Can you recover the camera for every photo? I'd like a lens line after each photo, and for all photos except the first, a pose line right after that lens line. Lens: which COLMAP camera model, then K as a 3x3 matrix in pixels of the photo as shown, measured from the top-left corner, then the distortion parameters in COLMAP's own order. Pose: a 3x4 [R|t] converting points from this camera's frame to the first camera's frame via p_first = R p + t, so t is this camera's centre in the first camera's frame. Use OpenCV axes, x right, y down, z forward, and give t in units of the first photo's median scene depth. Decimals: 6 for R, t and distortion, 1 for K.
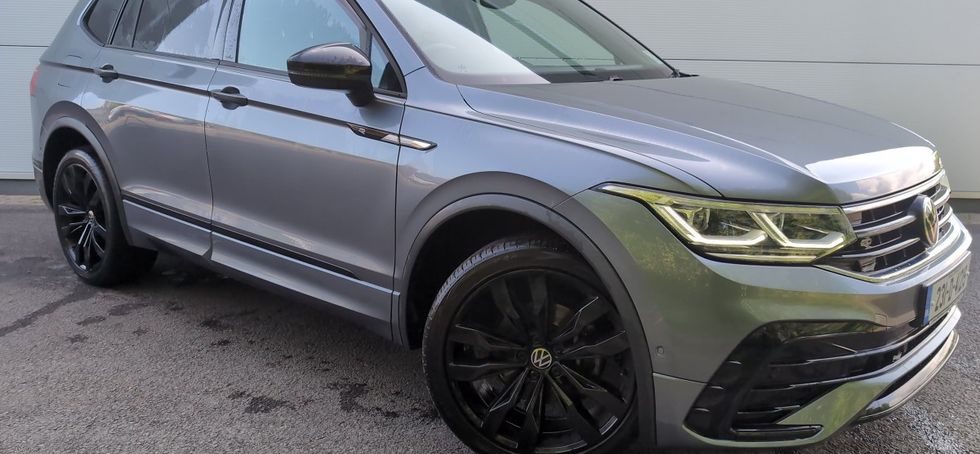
lens RADIAL K [[782.6, 0, 486.2], [0, 782.6, 227.2], [0, 0, 1]] dist [0.015442, 0.001445]
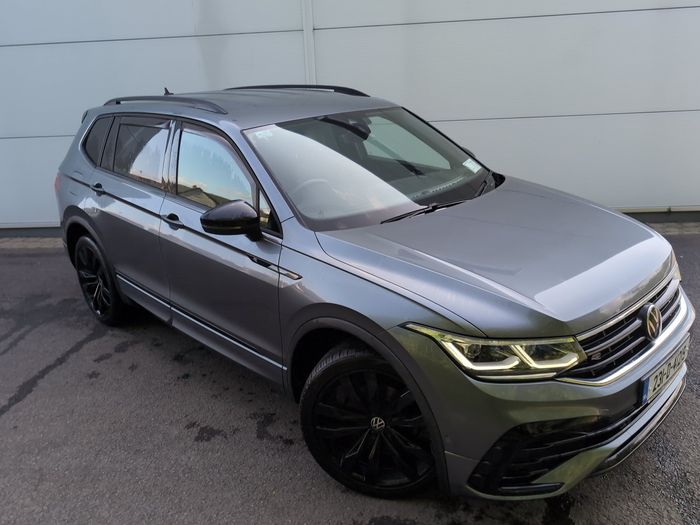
lens RADIAL K [[559.0, 0, 351.9], [0, 559.0, 261.1], [0, 0, 1]] dist [0.014621, 0.001348]
pose [[0.995099, -0.038801, -0.090952, 0.116023], [0.048580, 0.992975, 0.107895, -0.226157], [0.086126, -0.111784, 0.989993, -0.014967]]
